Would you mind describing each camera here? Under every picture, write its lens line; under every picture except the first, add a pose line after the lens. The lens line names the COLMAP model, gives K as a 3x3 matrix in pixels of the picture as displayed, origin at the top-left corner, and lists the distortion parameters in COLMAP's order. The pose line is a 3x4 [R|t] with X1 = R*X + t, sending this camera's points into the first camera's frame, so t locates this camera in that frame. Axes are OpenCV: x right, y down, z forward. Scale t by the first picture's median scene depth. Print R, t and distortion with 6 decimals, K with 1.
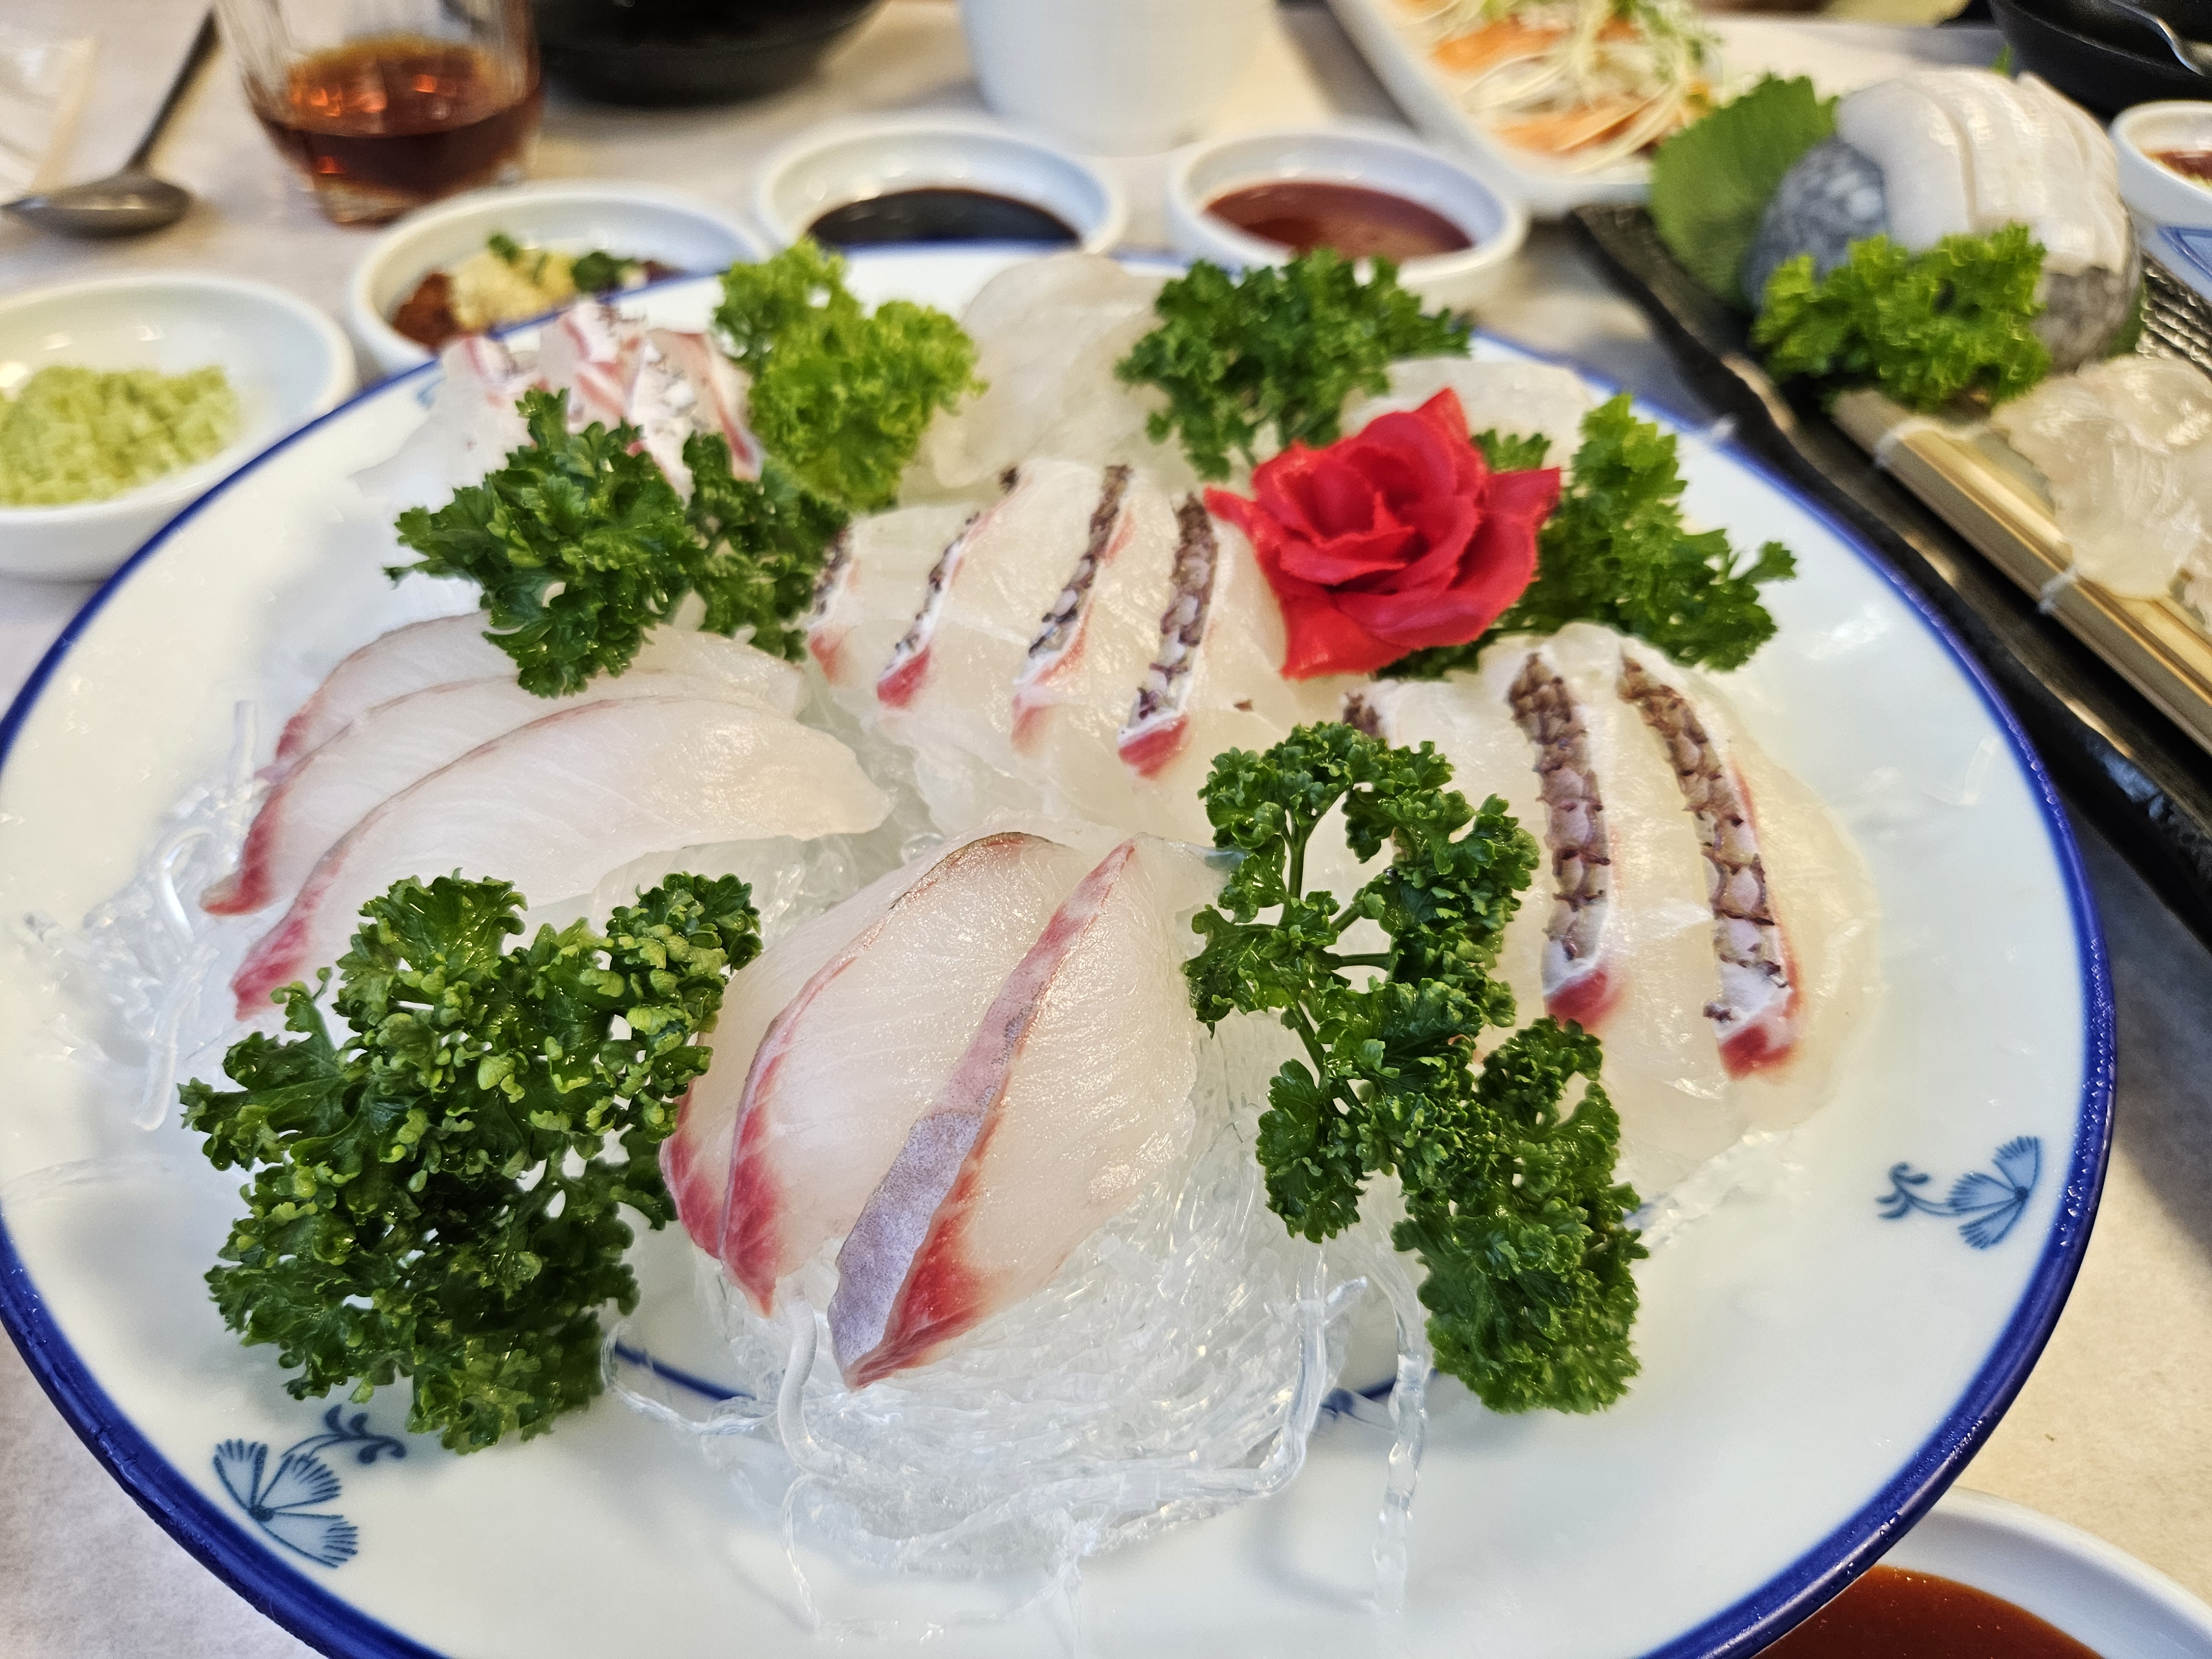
lens RADIAL K [[1618.5, 0, 1106.0], [0, 1618.5, 829.5], [0, 0, 1]] dist [-0.006302, -0.053158]
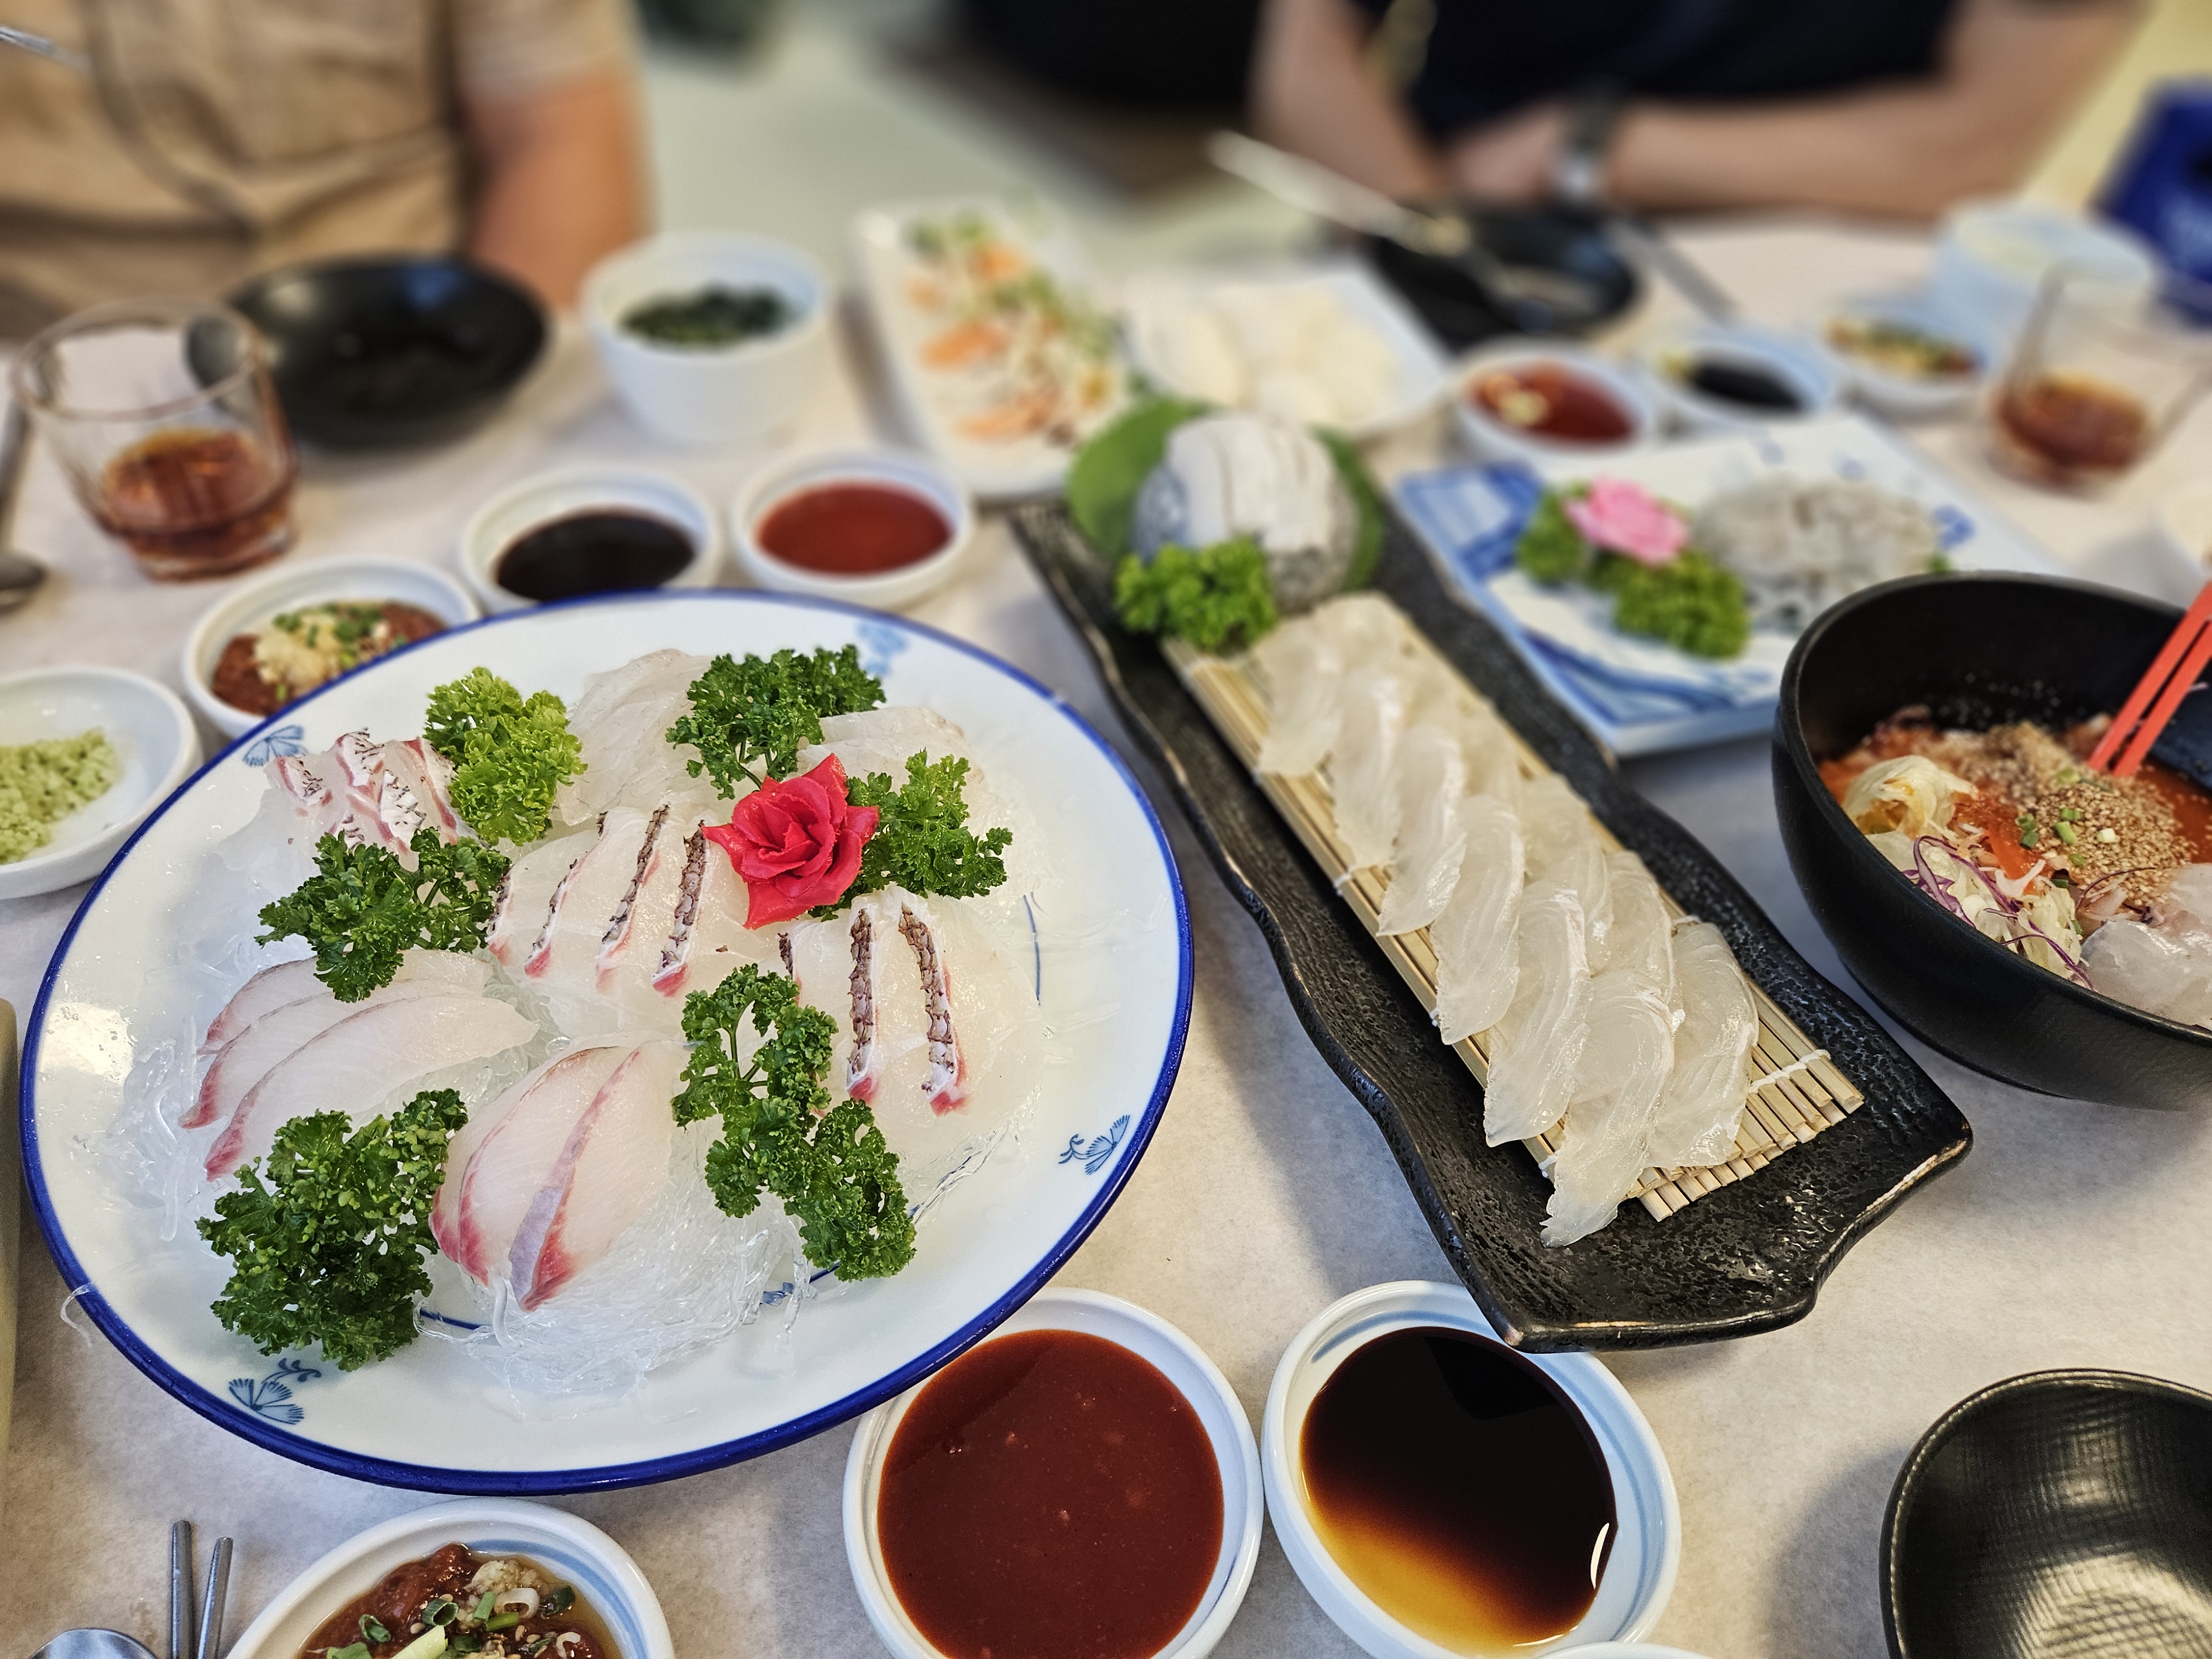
lens RADIAL K [[1490.1, 0, 1106.0], [0, 1490.1, 829.5], [0, 0, 1]] dist [0.033999, -0.058360]
pose [[0.986814, -0.105298, 0.122926, 0.400399], [0.102842, 0.994353, 0.026175, -0.260827], [-0.124988, -0.013188, 0.992071, -1.031308]]
